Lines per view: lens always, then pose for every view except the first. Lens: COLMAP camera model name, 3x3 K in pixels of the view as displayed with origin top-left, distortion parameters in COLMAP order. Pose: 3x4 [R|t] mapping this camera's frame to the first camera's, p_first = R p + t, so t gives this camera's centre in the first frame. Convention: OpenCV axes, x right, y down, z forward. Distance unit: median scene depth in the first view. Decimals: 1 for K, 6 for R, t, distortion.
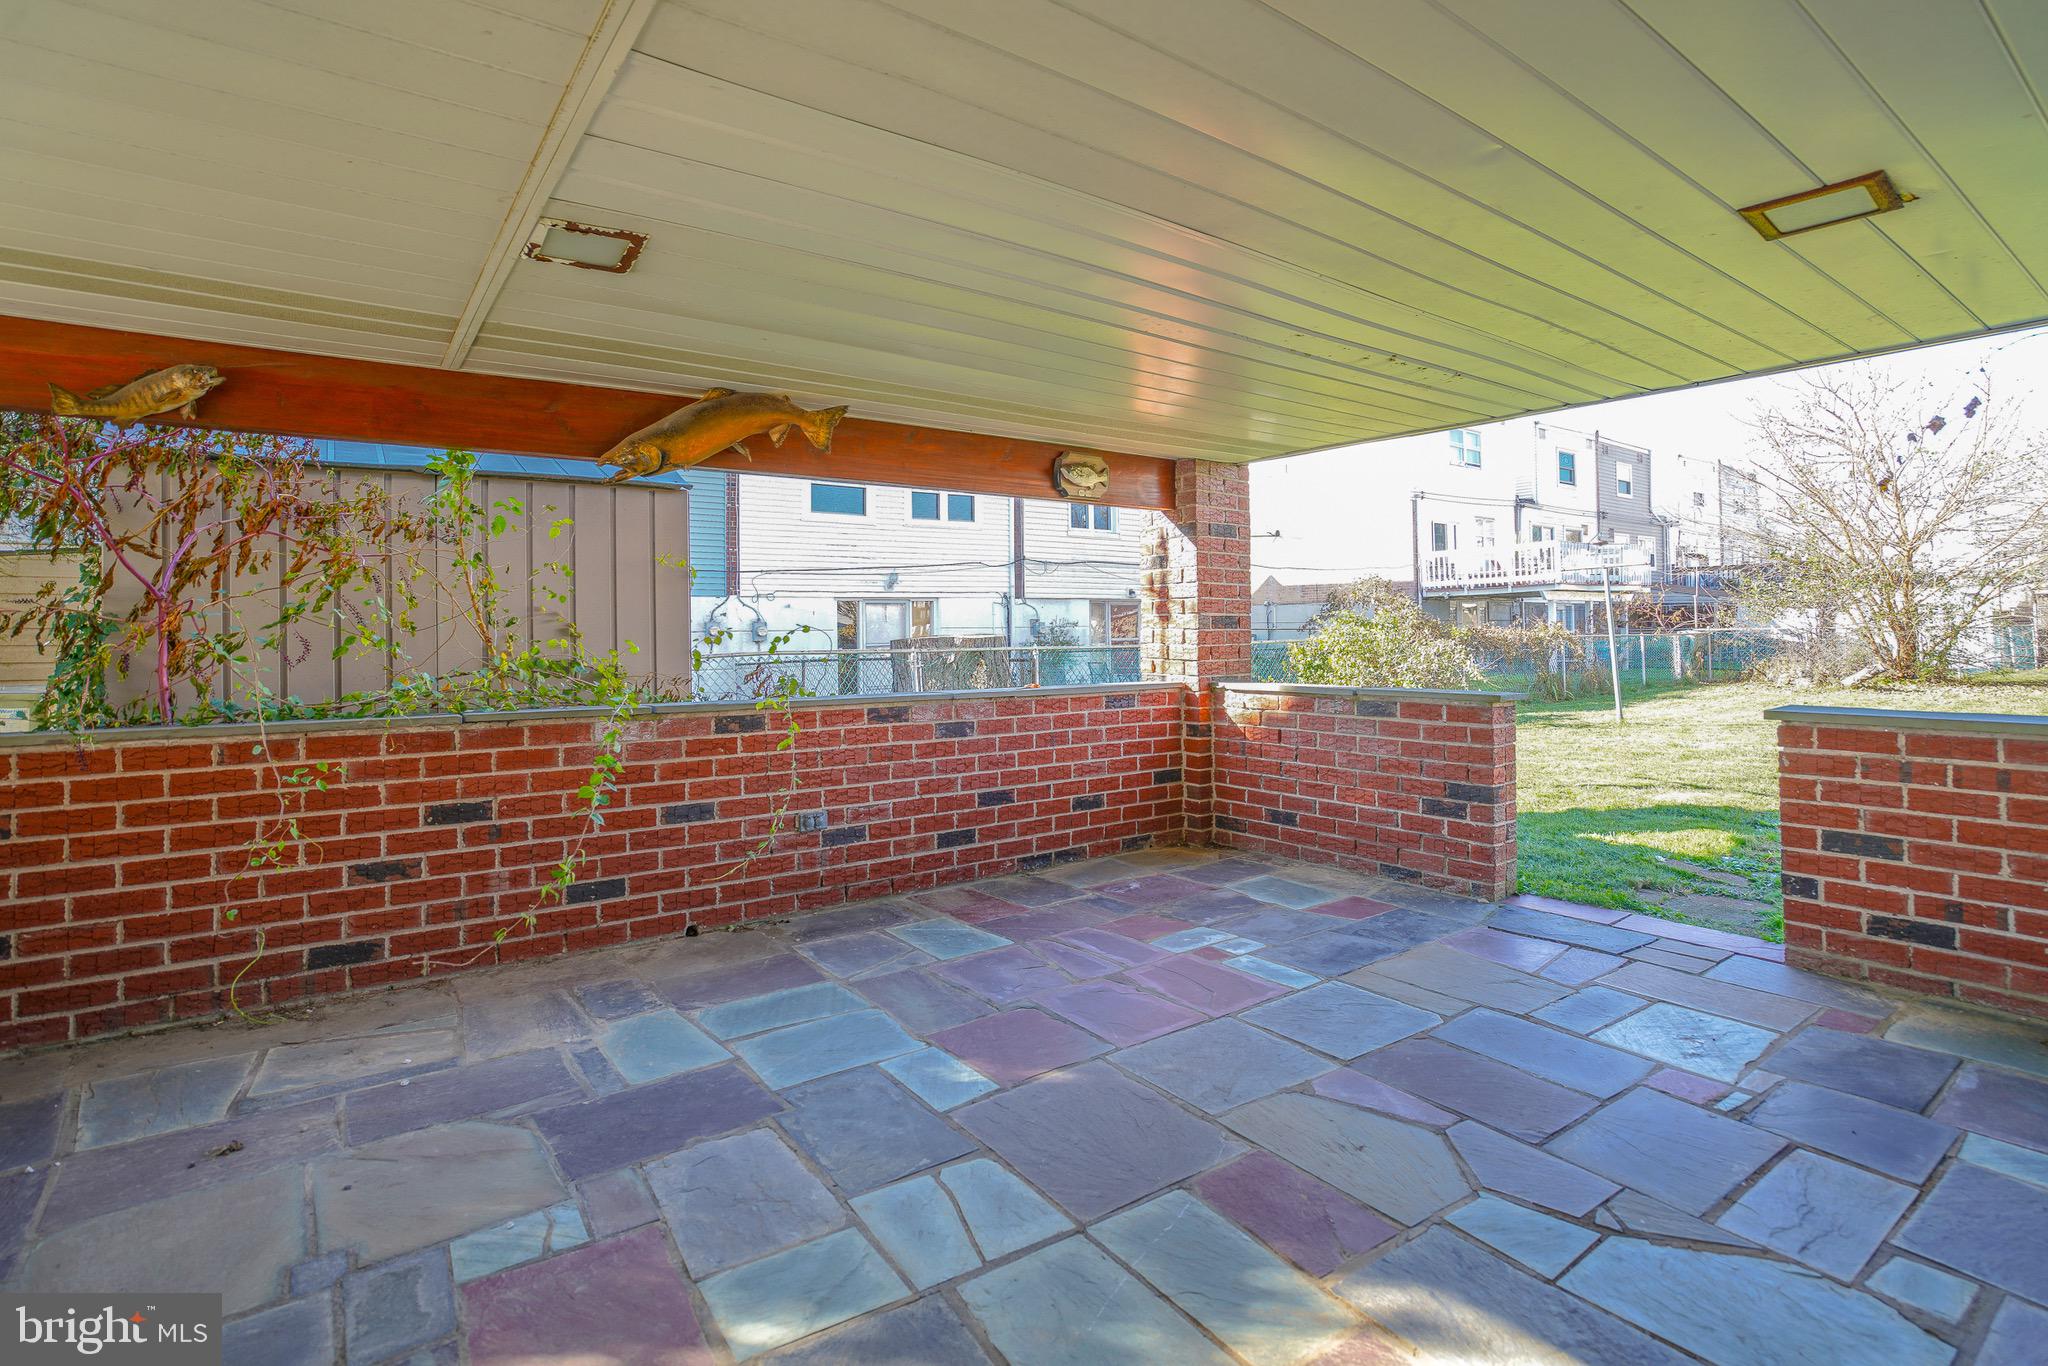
lens RADIAL K [[1012.0, 0, 910.0], [0, 1012.0, 622.6], [0, 0, 1]] dist [-0.054395, 0.019034]
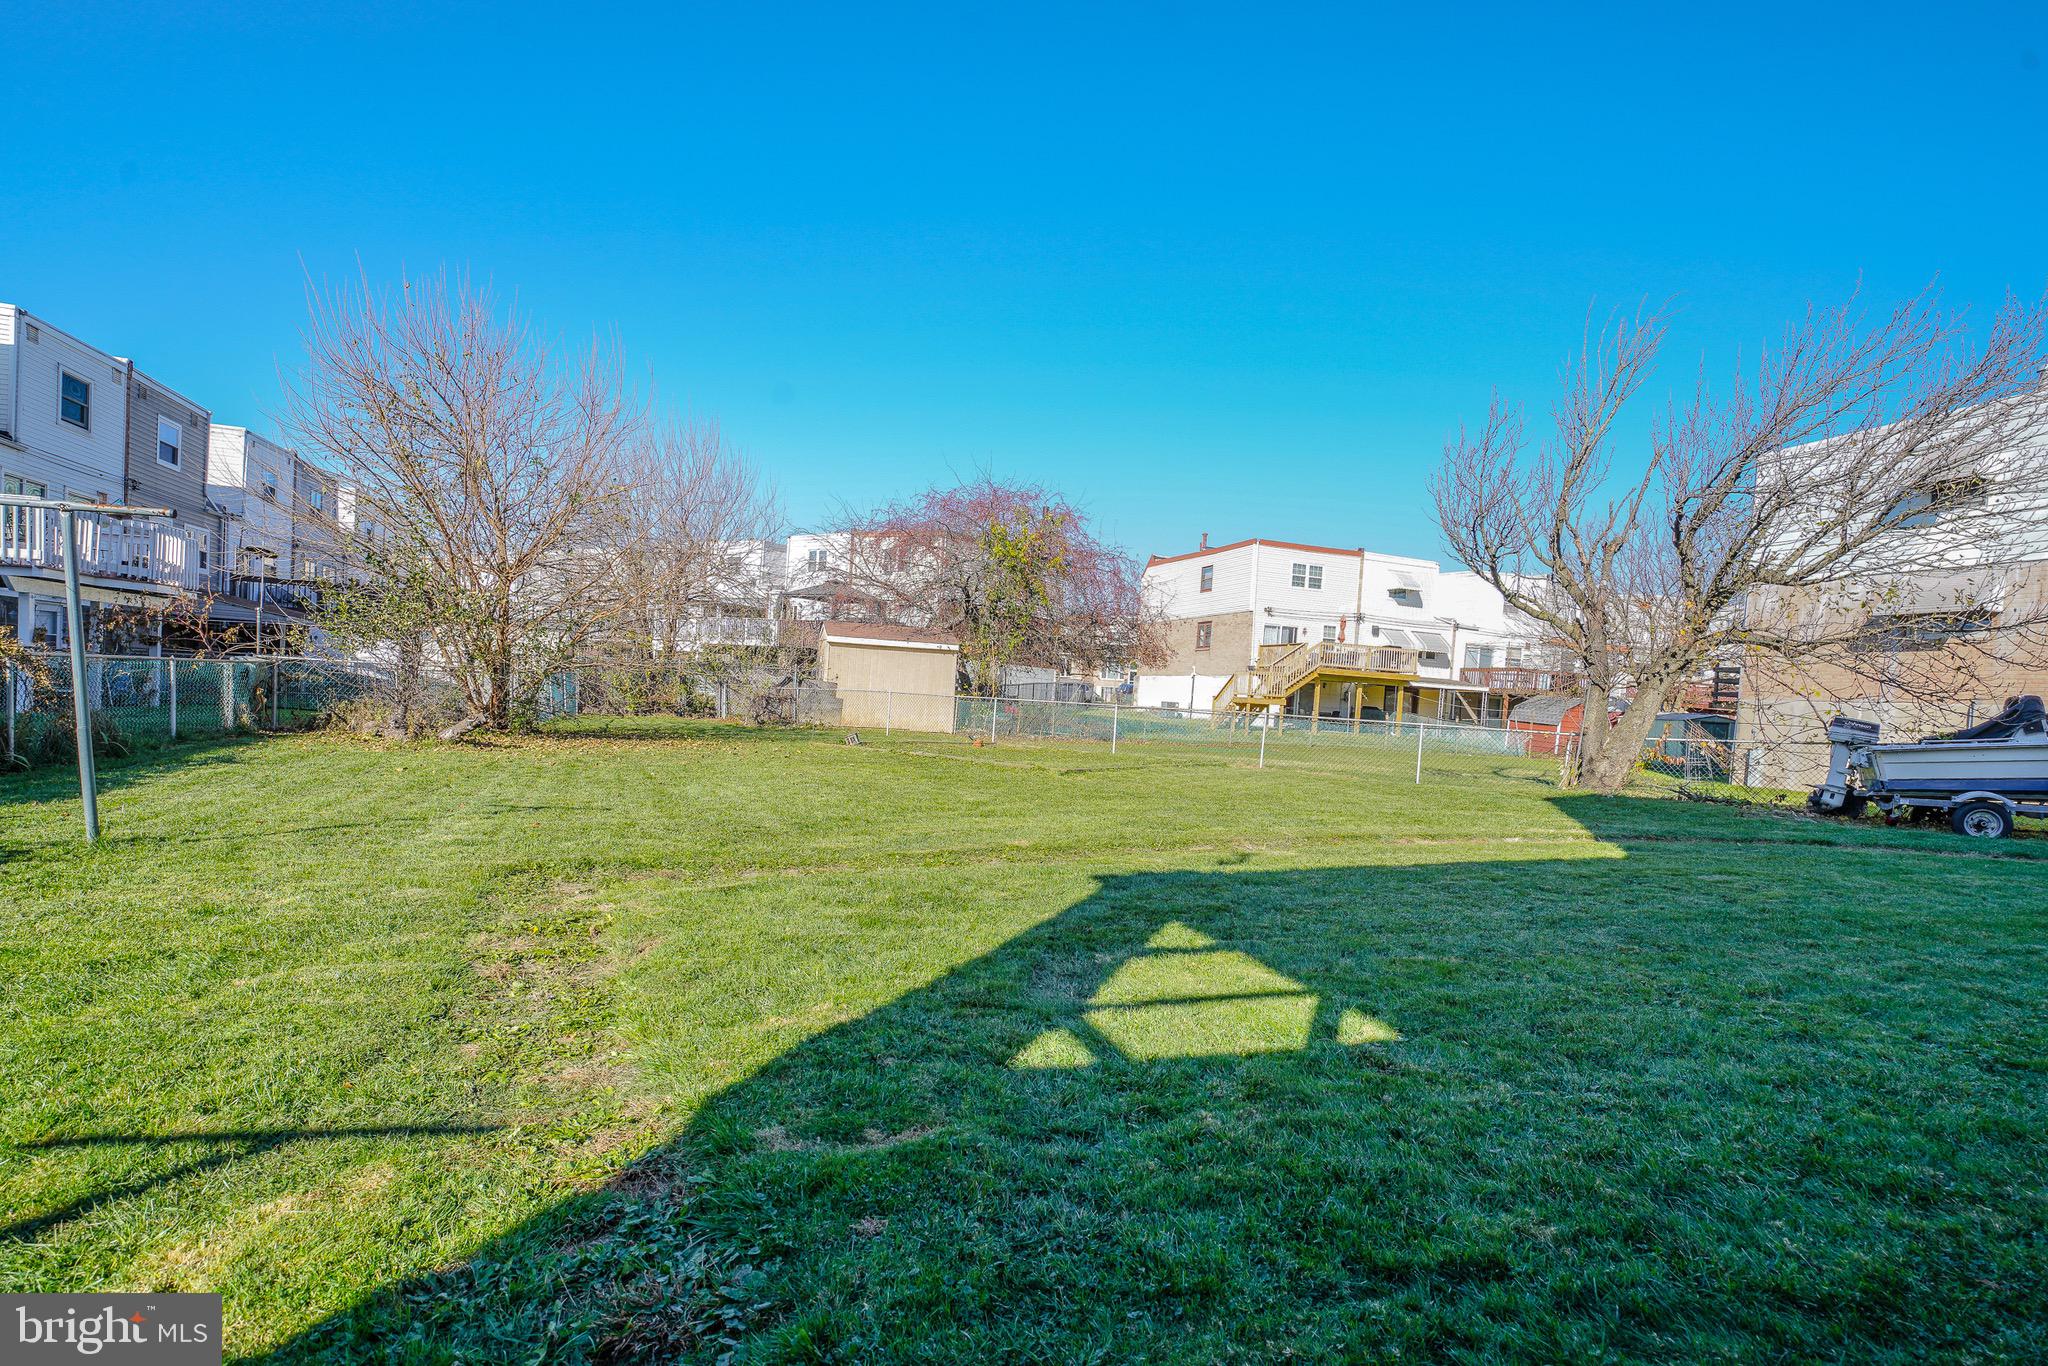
lens RADIAL K [[981.5, 0, 975.6], [0, 981.5, 740.0], [0, 0, 1]] dist [-0.000355, -0.000126]
pose [[0.260528, -0.018745, 0.965284, 0.750716], [-0.075714, 0.996336, 0.039783, -0.000612], [-0.962493, -0.083451, 0.258154, 0.949044]]
